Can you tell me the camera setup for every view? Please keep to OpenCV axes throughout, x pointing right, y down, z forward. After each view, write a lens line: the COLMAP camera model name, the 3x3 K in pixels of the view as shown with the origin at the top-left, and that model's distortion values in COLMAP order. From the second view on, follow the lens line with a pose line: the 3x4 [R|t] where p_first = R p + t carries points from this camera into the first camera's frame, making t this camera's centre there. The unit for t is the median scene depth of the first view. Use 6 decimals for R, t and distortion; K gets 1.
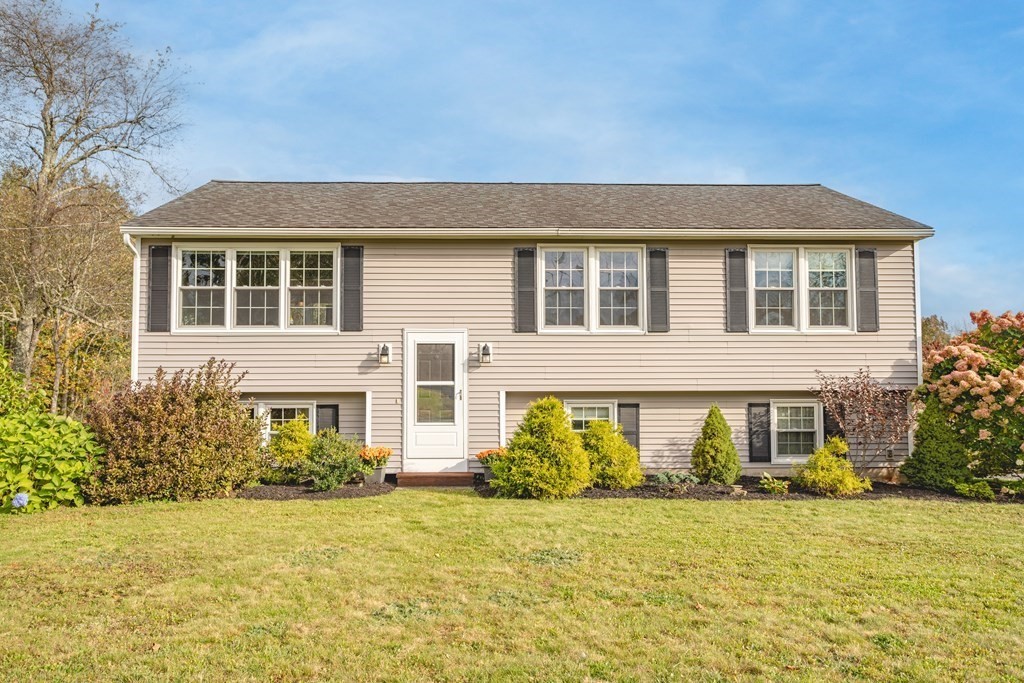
lens RADIAL K [[758.5, 0, 512.0], [0, 758.5, 341.5], [0, 0, 1]] dist [0.000718, 0.000153]
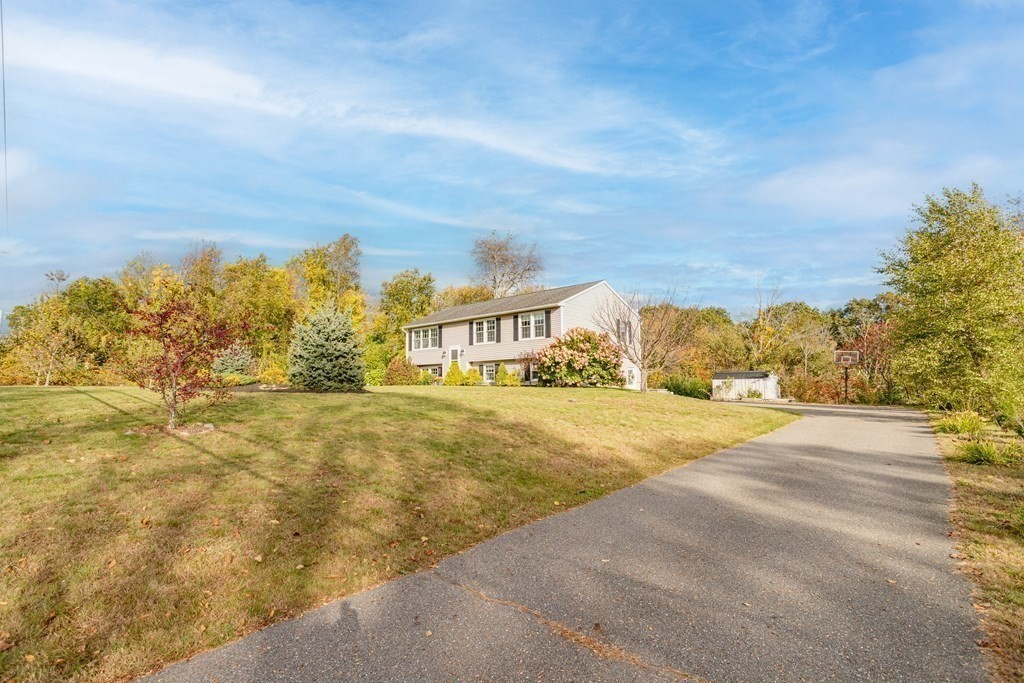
lens RADIAL K [[481.1, 0, 512.0], [0, 481.1, 341.5], [0, 0, 1]] dist [-0.054216, 0.000009]
pose [[0.729221, -0.068341, -0.680857, 1.720916], [0.063357, 0.997469, -0.032264, 0.056638], [0.681339, -0.019609, 0.731705, -0.540645]]
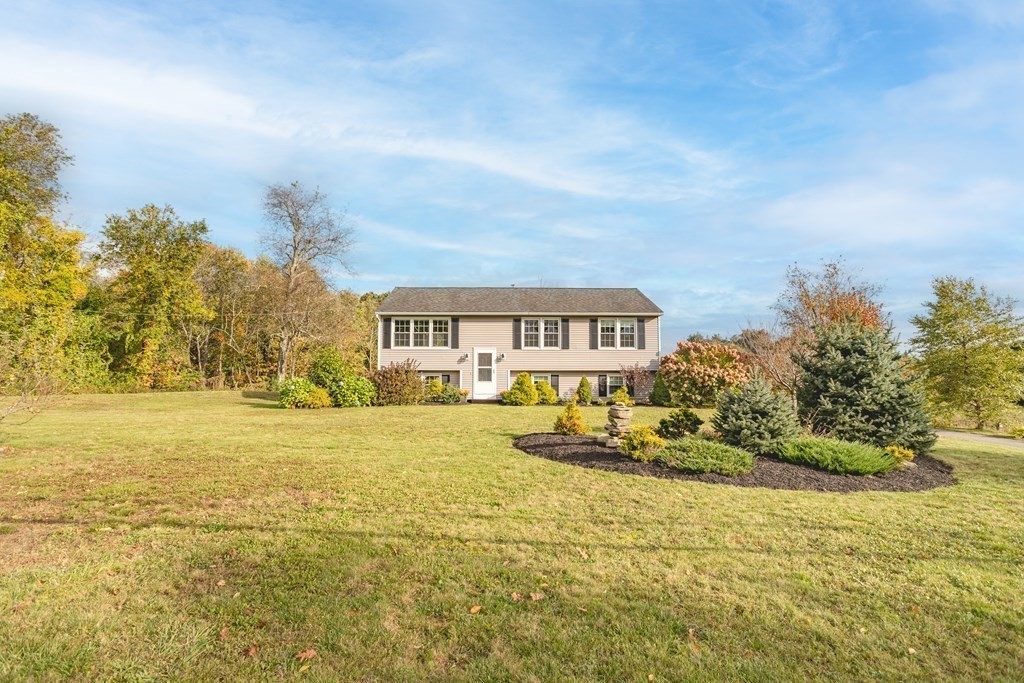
lens RADIAL K [[481.1, 0, 512.0], [0, 481.1, 341.5], [0, 0, 1]] dist [-0.054216, 0.000009]
pose [[0.999841, 0.003098, -0.017566, 0.029803], [-0.003126, 0.999994, -0.001584, -0.037300], [0.017561, 0.001639, 0.999844, -0.763787]]
